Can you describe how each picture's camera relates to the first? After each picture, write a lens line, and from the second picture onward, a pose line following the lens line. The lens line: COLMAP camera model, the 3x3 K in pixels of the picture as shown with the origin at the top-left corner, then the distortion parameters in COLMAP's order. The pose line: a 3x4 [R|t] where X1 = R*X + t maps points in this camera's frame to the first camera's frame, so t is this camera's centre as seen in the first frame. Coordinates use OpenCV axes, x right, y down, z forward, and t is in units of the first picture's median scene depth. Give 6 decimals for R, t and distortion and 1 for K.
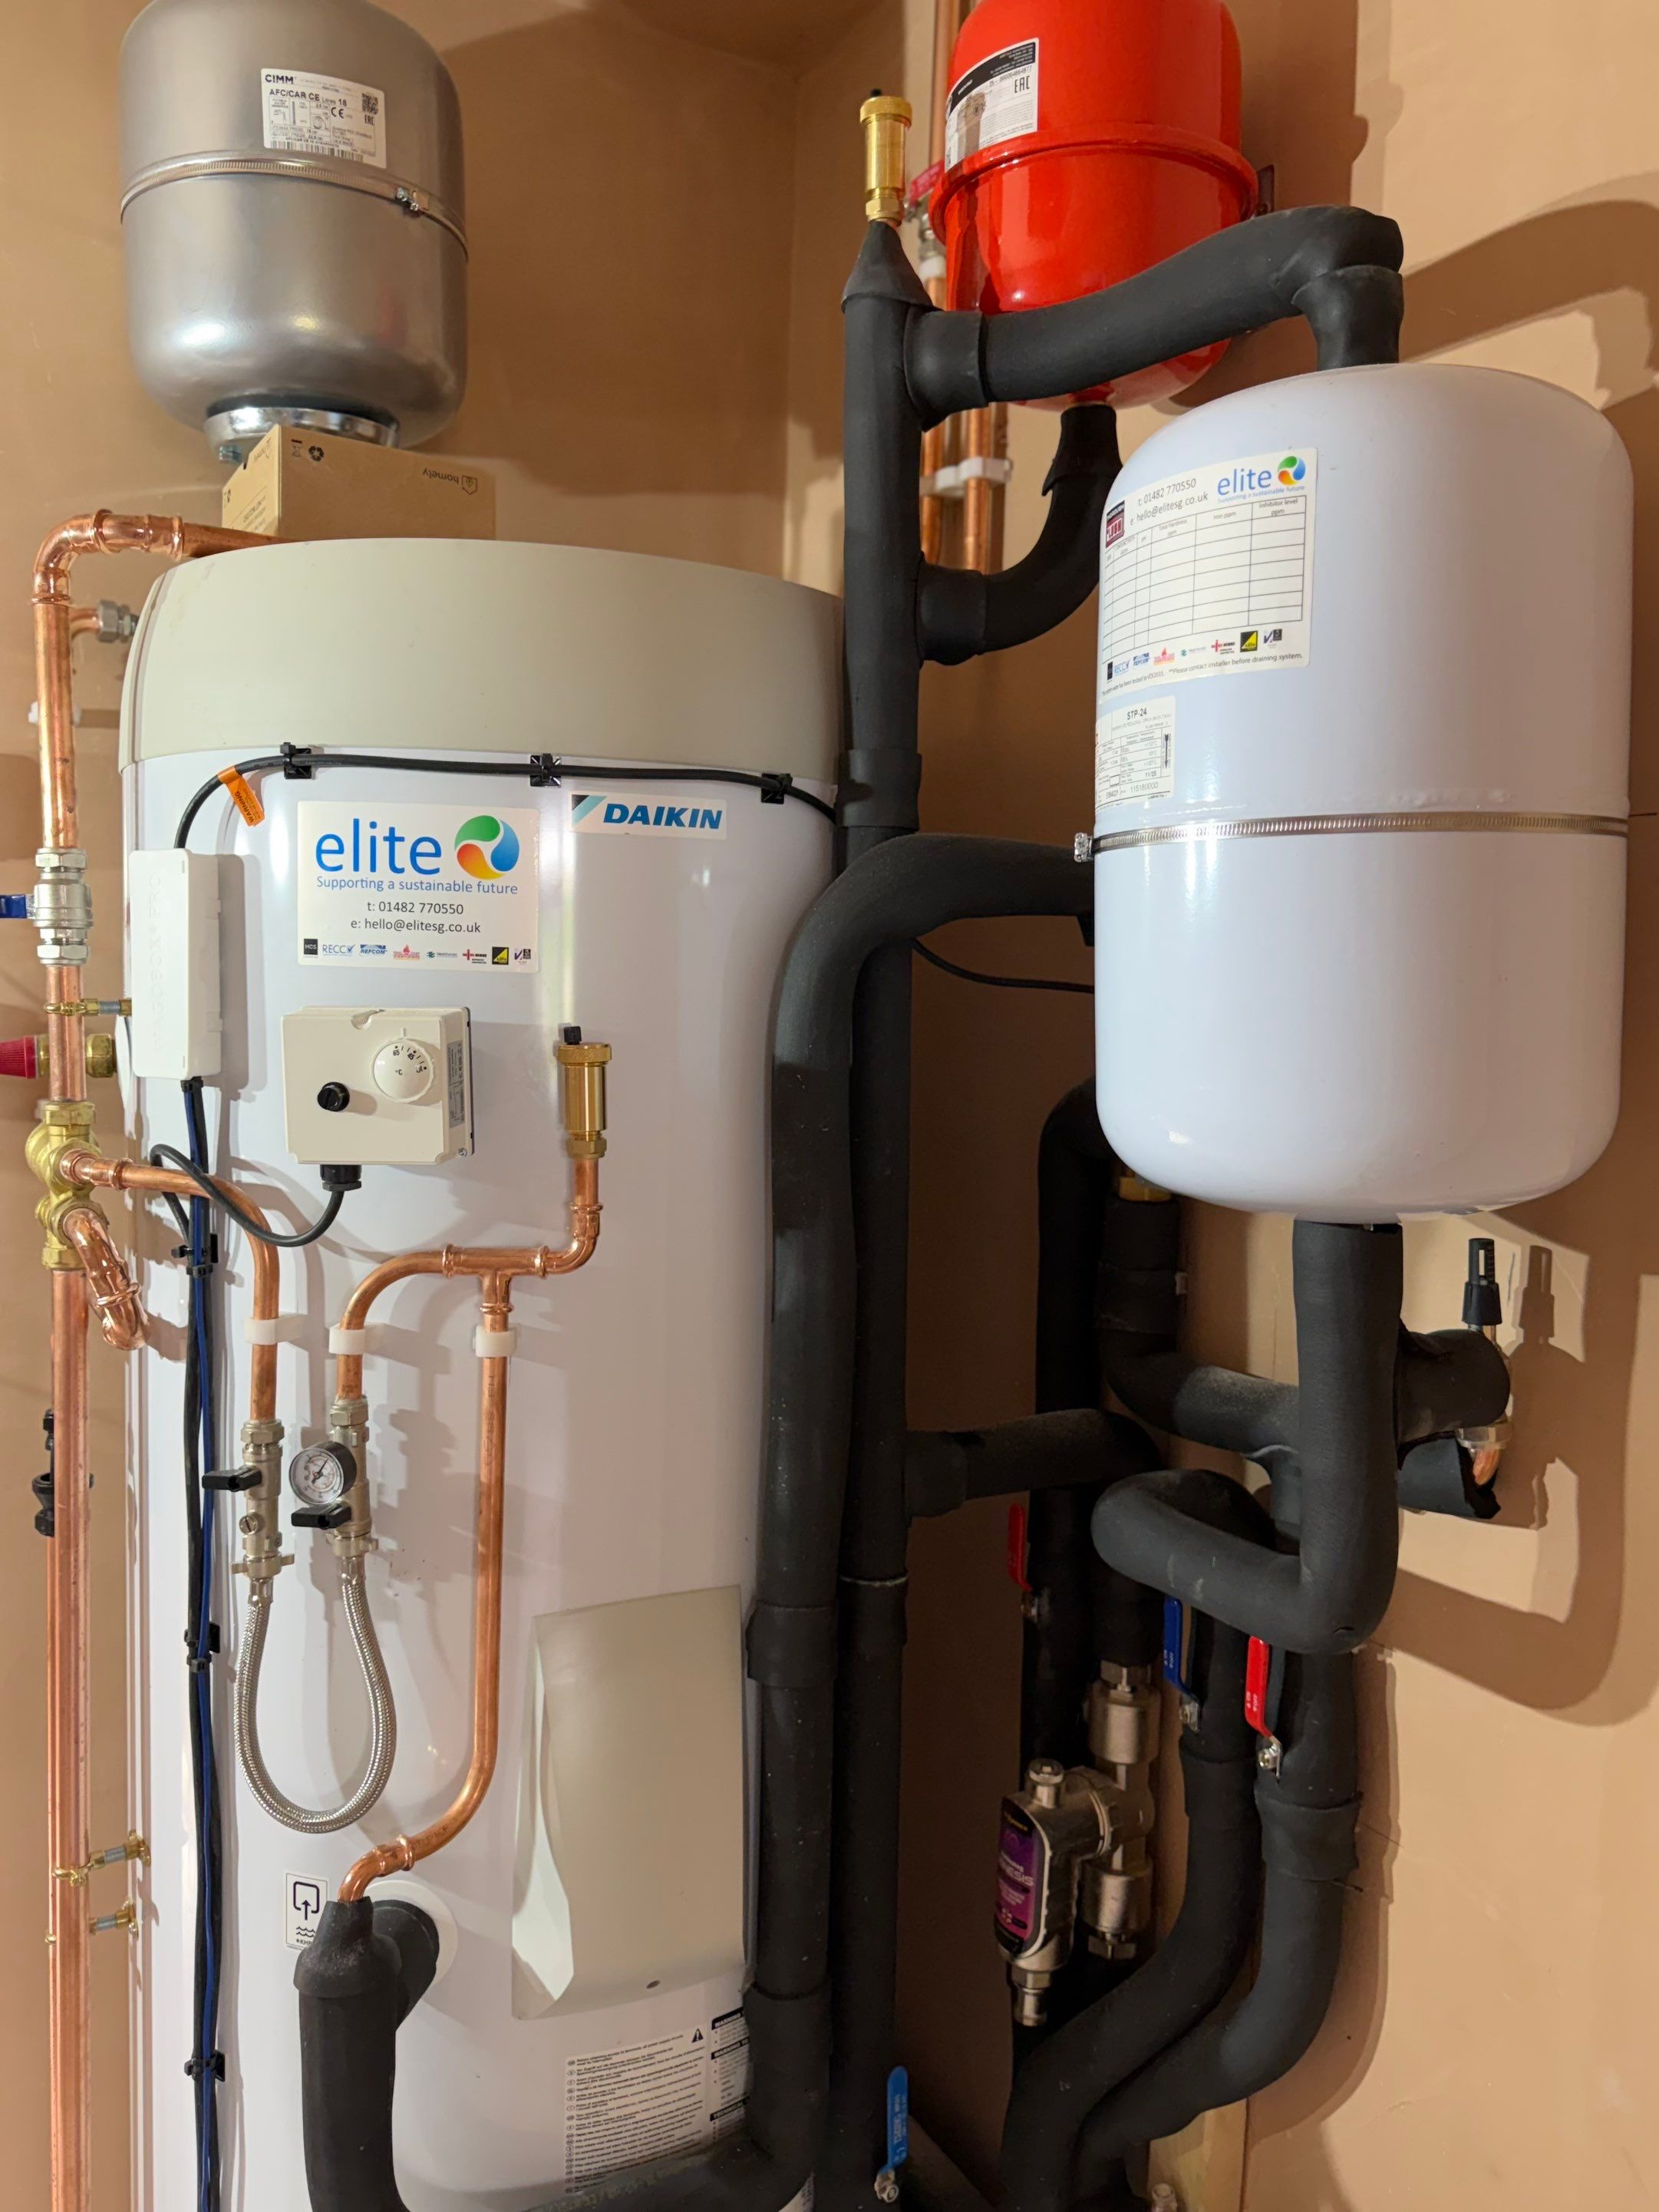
lens RADIAL K [[1682.8, 0, 836.1], [0, 1682.8, 1083.0], [0, 0, 1]] dist [0.084927, -0.176716]
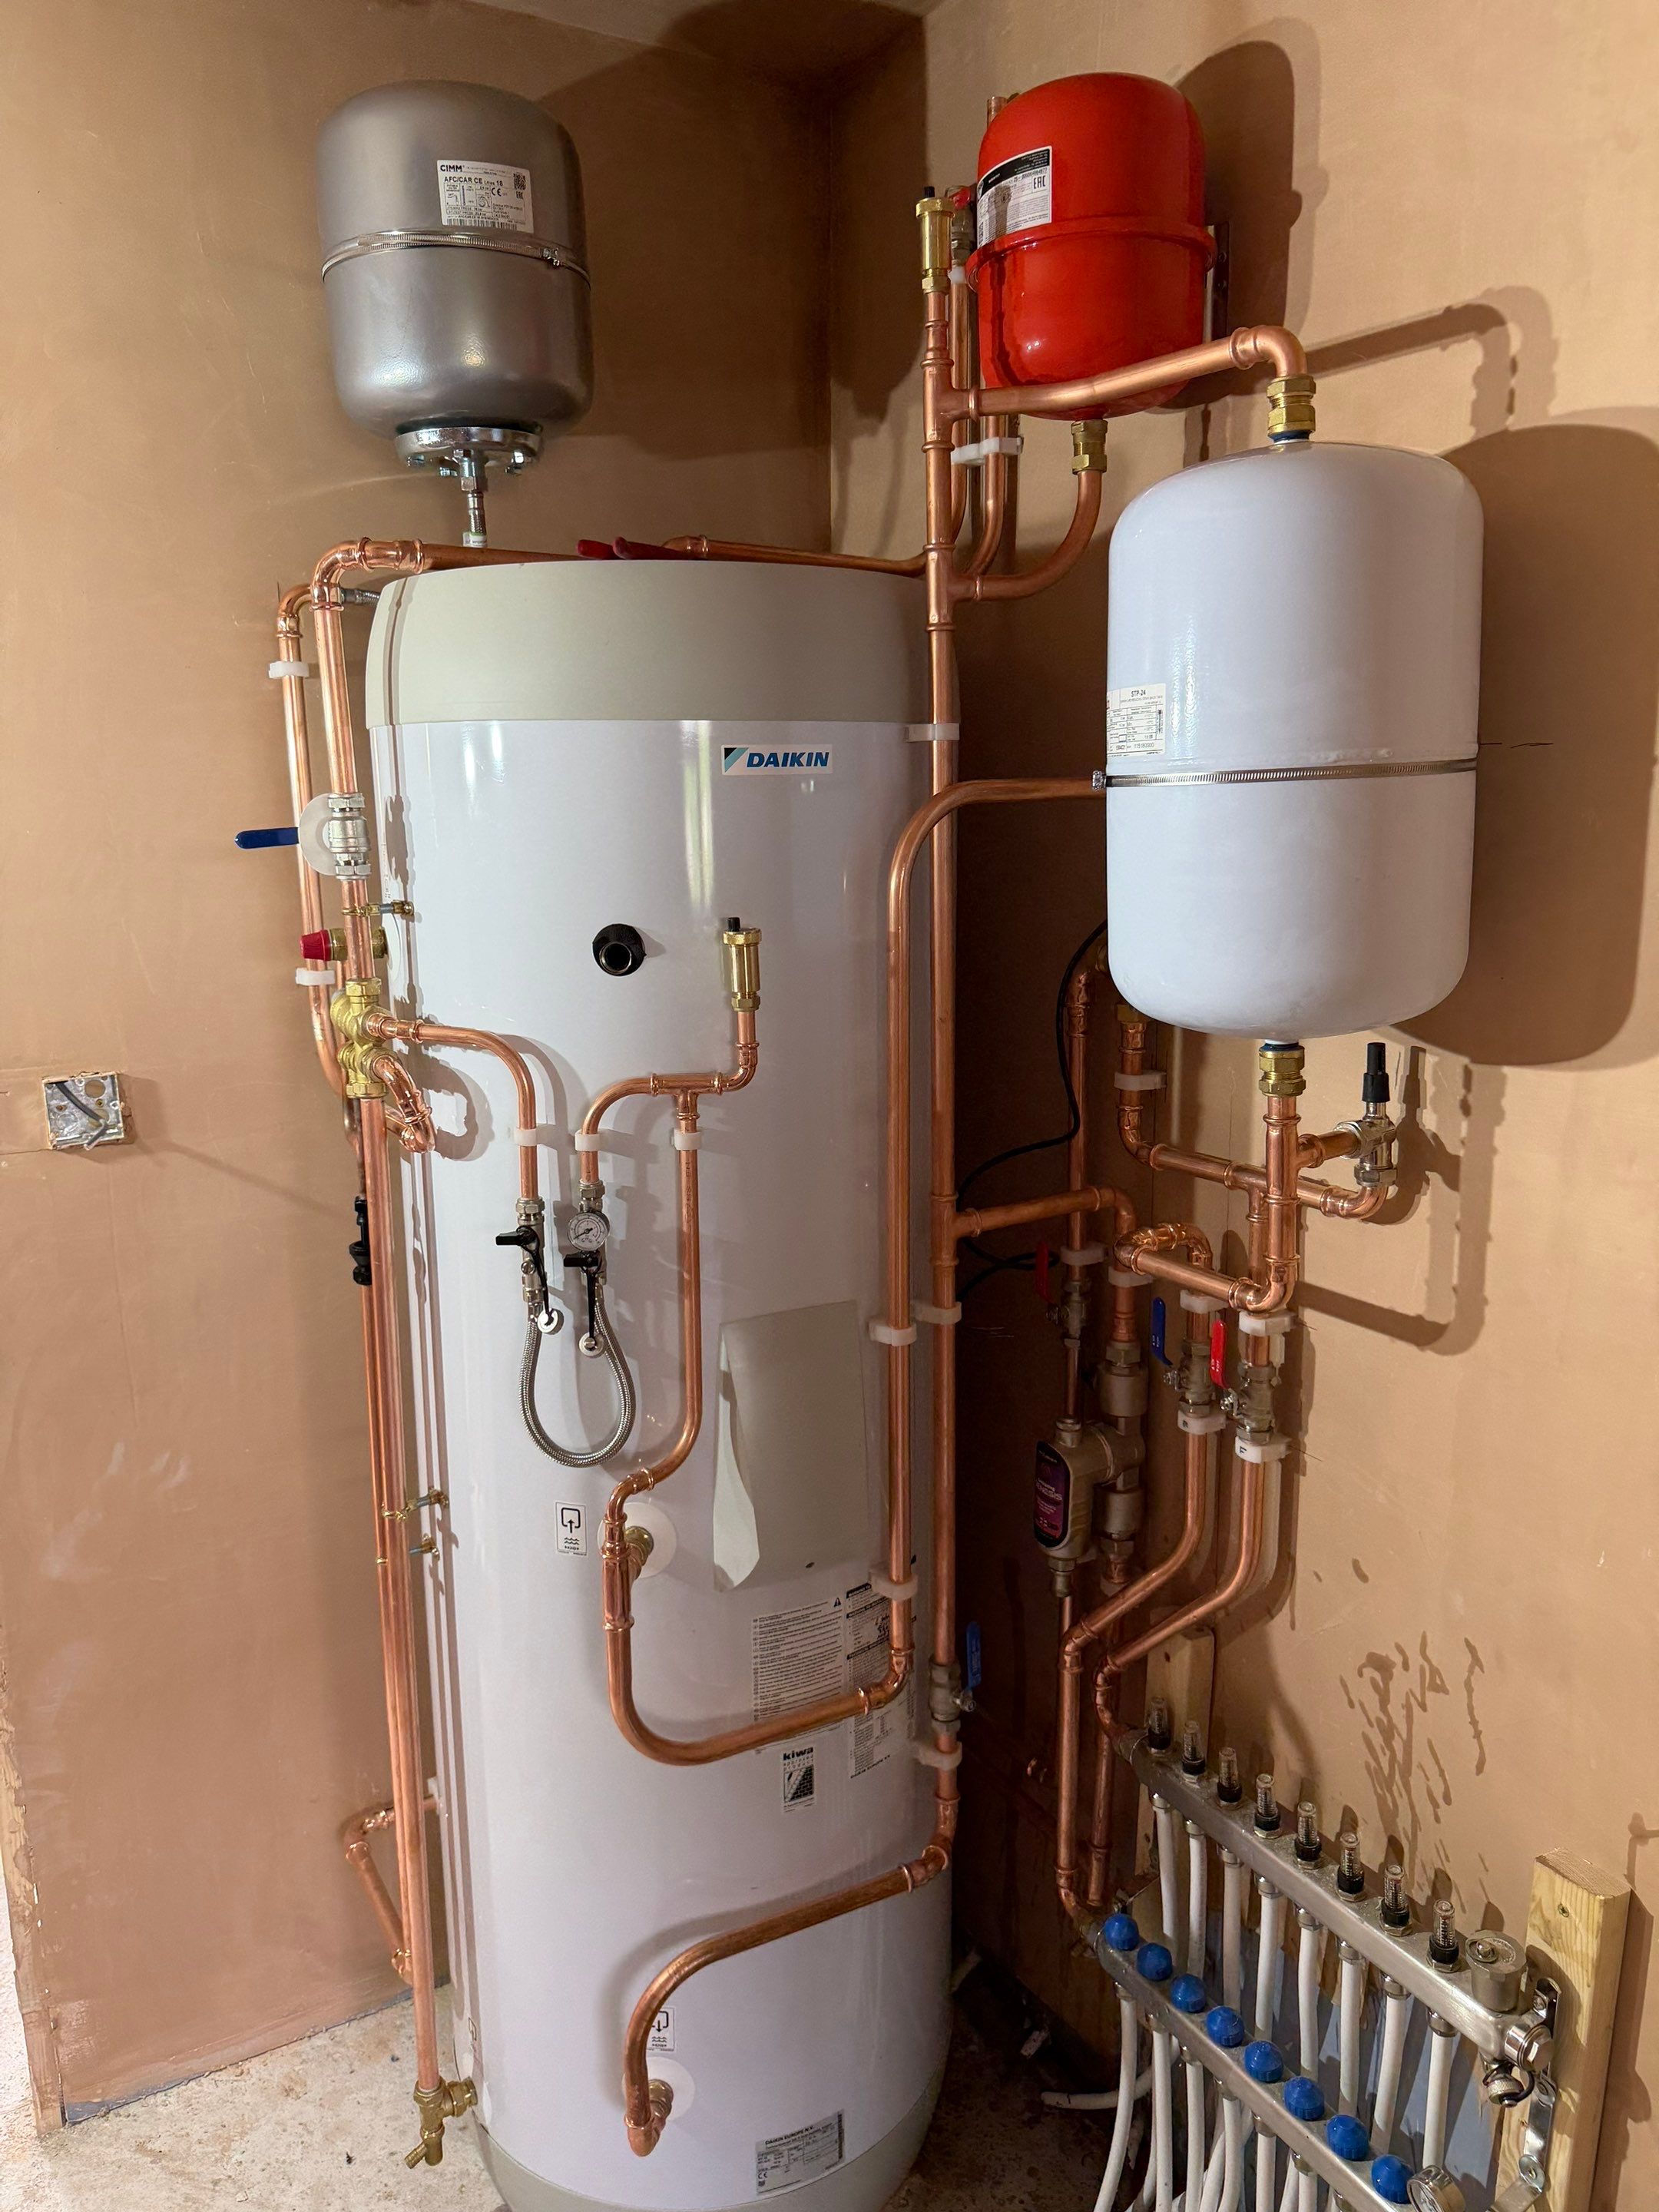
lens RADIAL K [[1572.3, 0, 809.6], [0, 1572.3, 1089.6], [0, 0, 1]] dist [0.063307, -0.126520]
pose [[0.999322, -0.036285, -0.006167, -0.087541], [0.036778, 0.990862, 0.129770, -0.057589], [0.001402, -0.129909, 0.991525, -0.315043]]
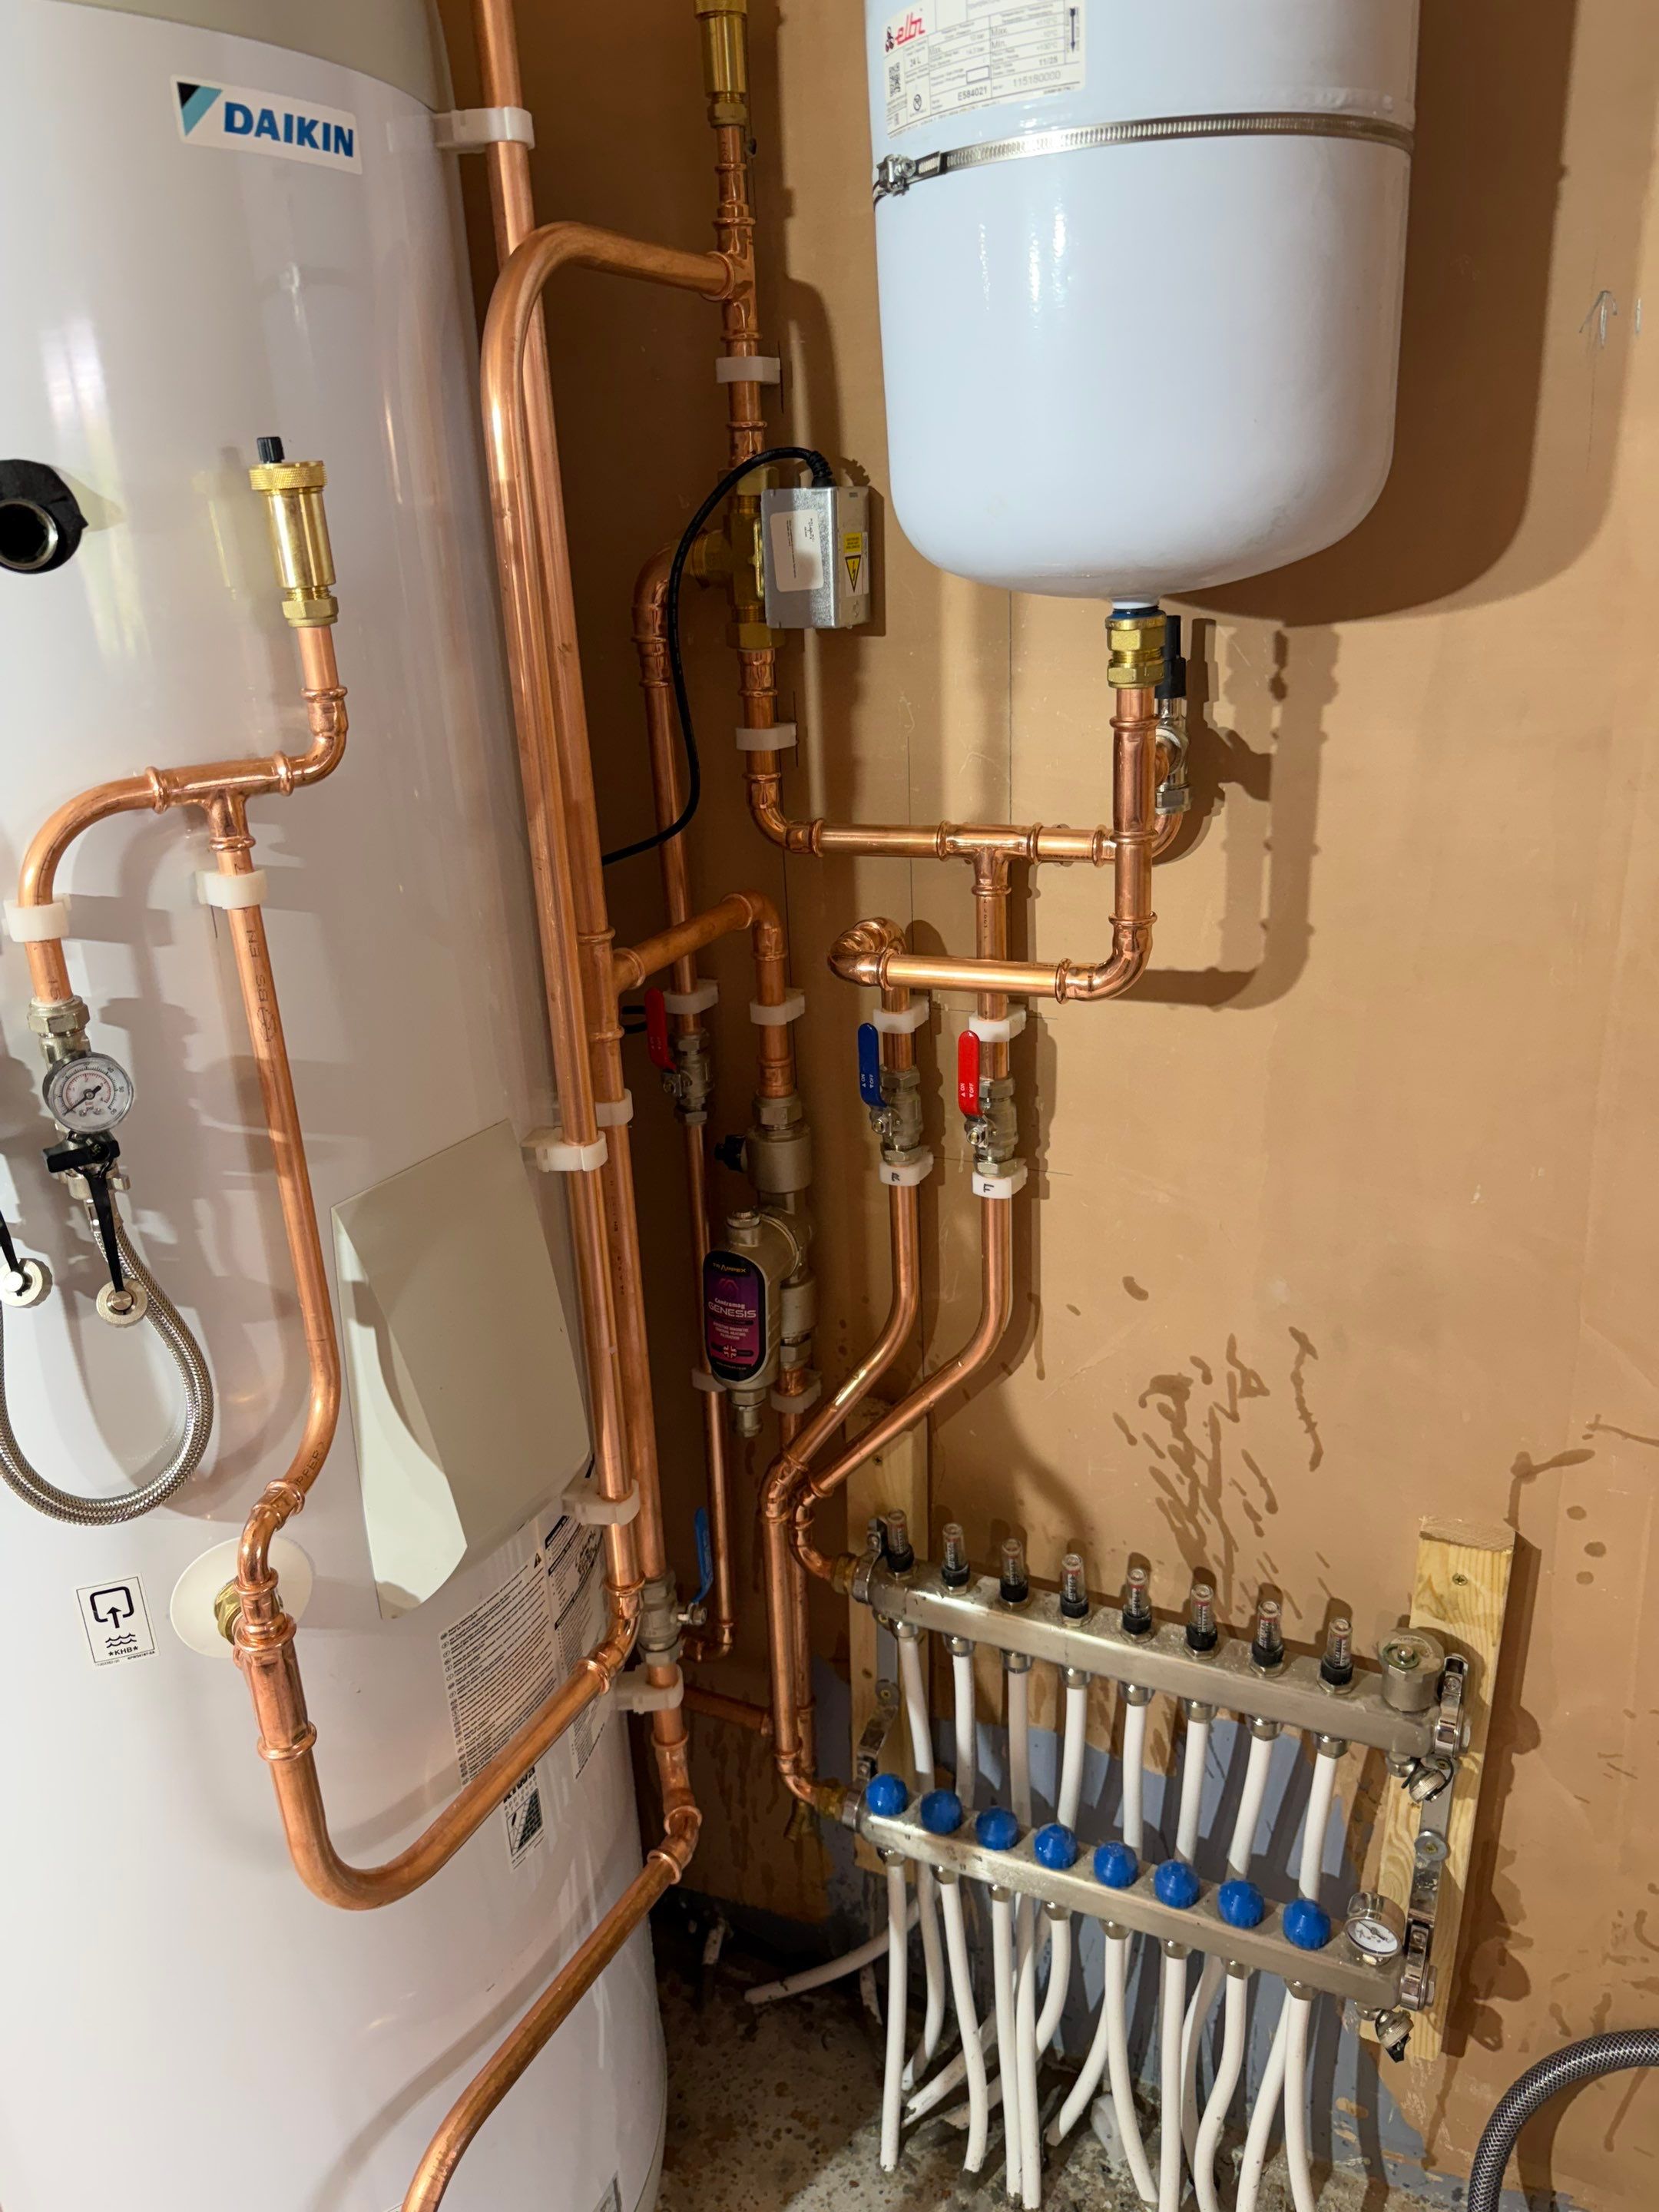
lens RADIAL K [[1550.5, 0, 822.9], [0, 1550.5, 1110.8], [0, 0, 1]] dist [0.036708, -0.062364]
pose [[0.812907, -0.259818, 0.521226, -0.375579], [0.099458, 0.943758, 0.315325, 0.051029], [-0.573838, -0.204490, 0.793028, 0.259344]]
